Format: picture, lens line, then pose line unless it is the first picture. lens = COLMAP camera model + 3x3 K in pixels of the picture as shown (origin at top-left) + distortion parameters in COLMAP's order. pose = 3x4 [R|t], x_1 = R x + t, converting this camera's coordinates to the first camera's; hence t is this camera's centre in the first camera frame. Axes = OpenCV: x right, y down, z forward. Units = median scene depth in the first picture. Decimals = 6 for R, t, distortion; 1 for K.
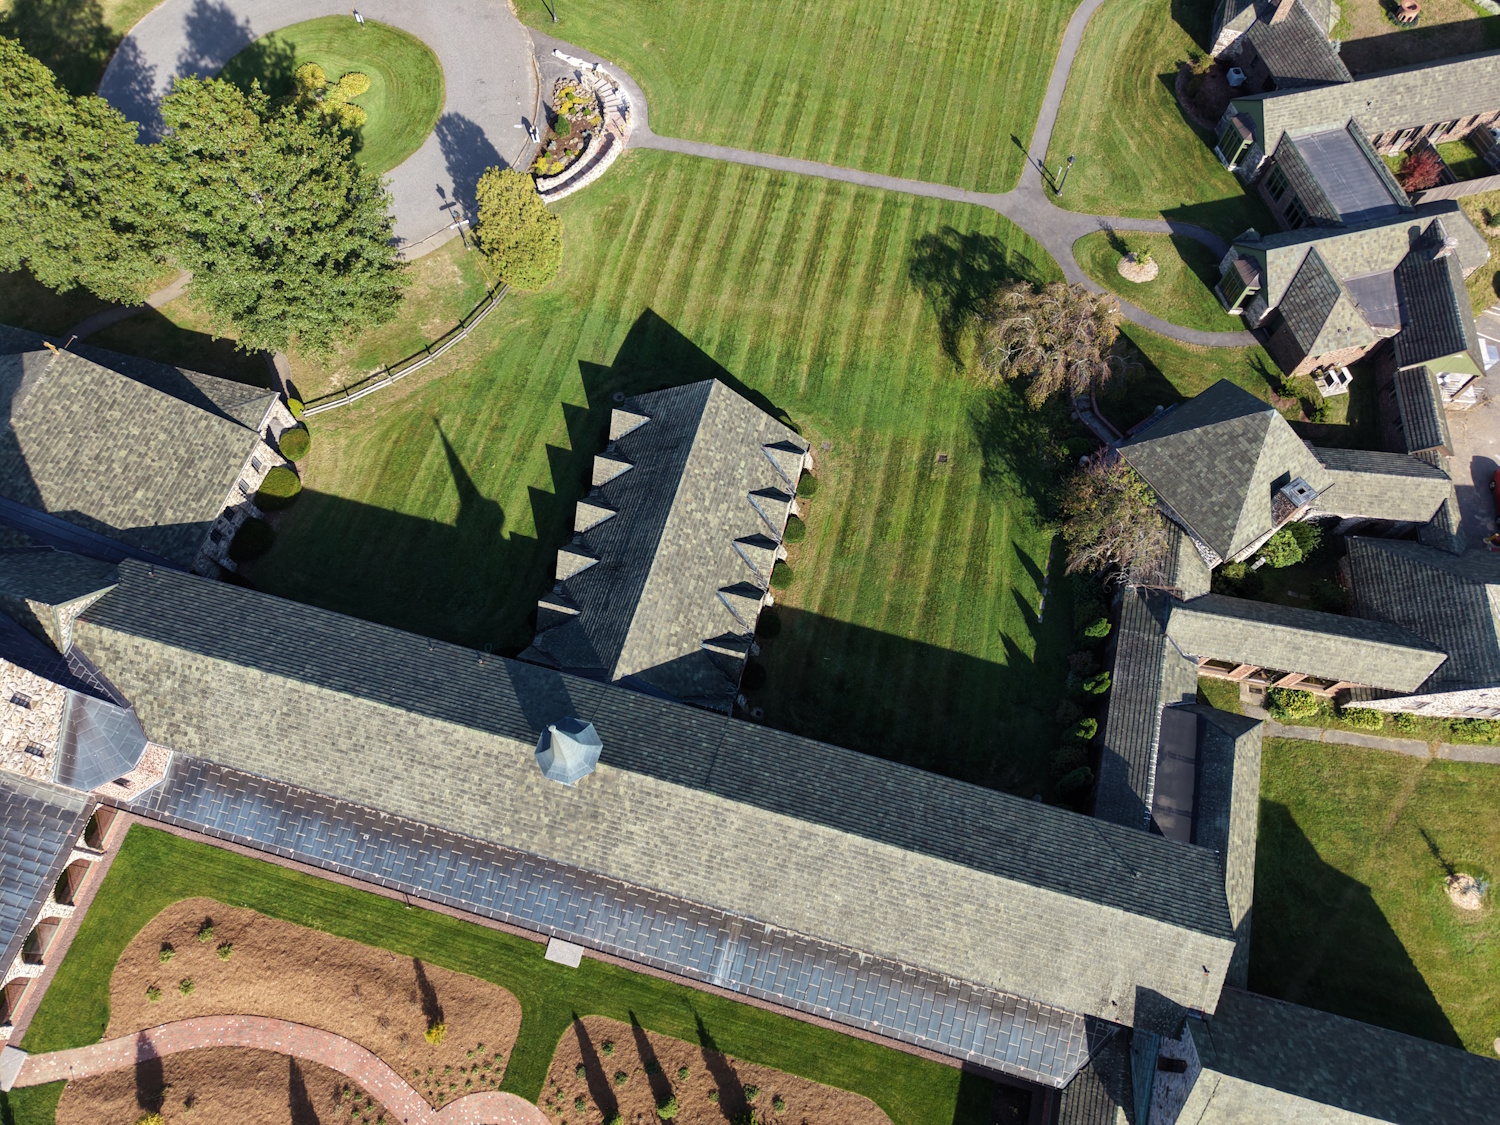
lens RADIAL K [[1030.0, 0, 749.6], [0, 1030.0, 555.6], [0, 0, 1]] dist [-0.000538, -0.002078]
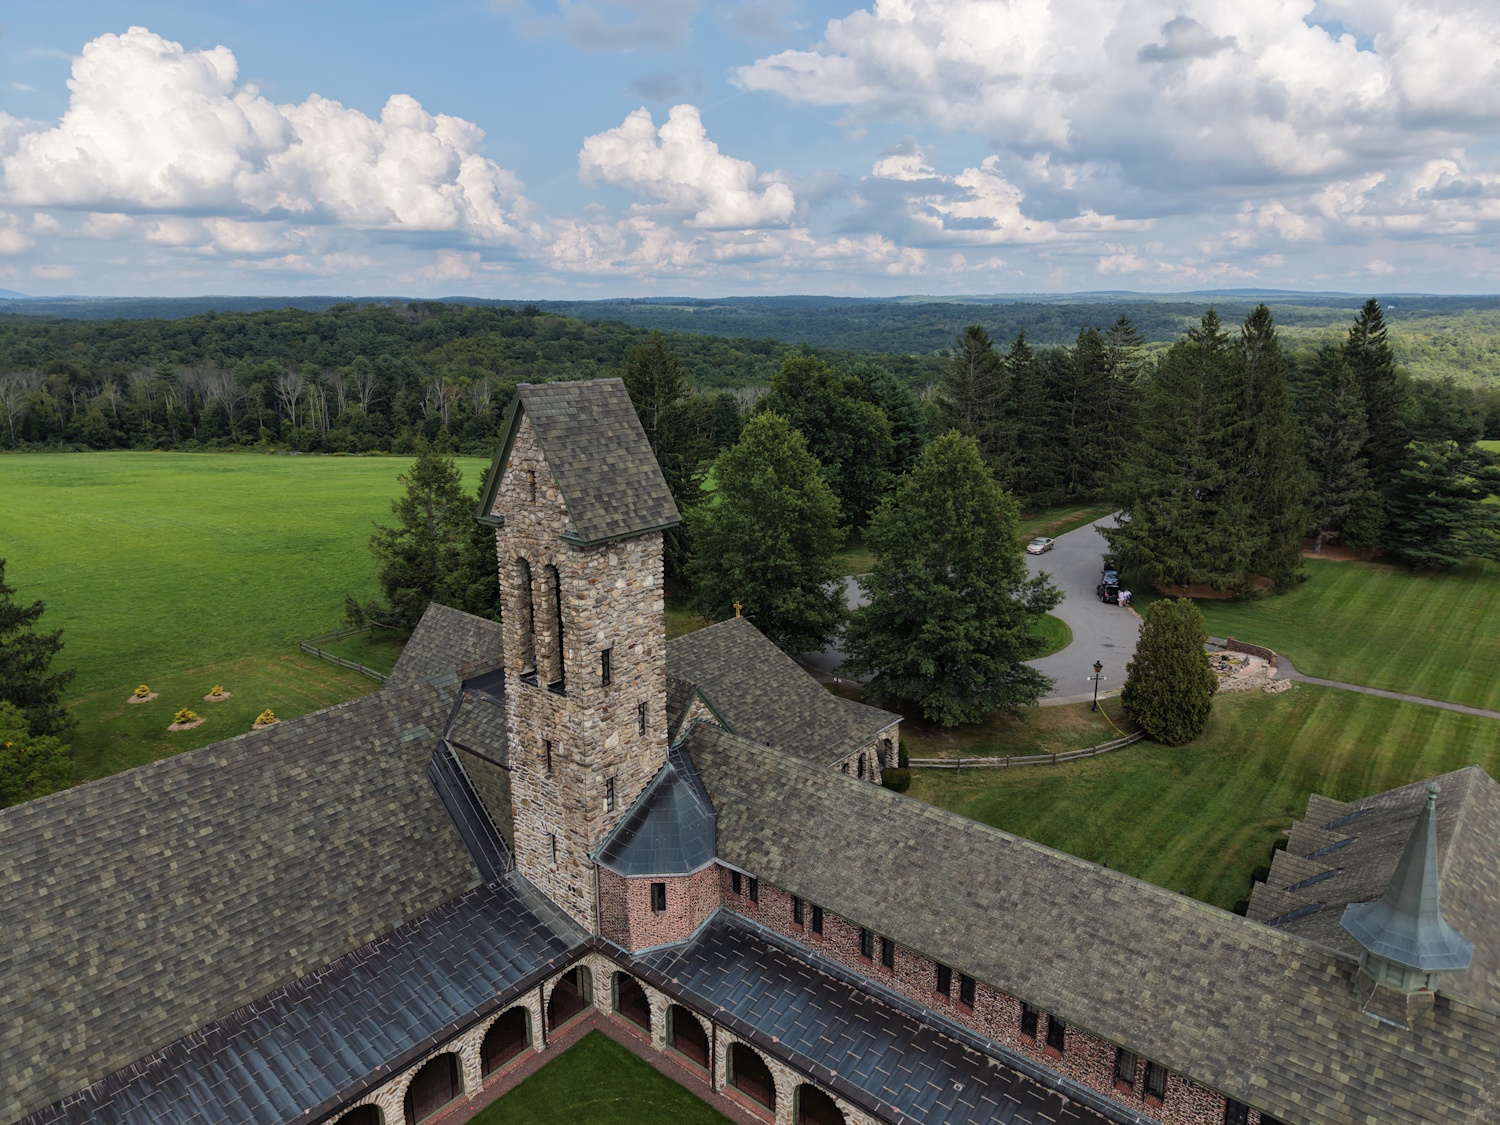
lens RADIAL K [[996.7, 0, 756.8], [0, 996.7, 571.4], [0, 0, 1]] dist [0.015356, -0.009331]
pose [[0.909241, 0.101479, -0.403712, -0.279516], [-0.375012, 0.620650, -0.688593, 0.545830], [0.180686, 0.777493, 0.602376, 0.397564]]
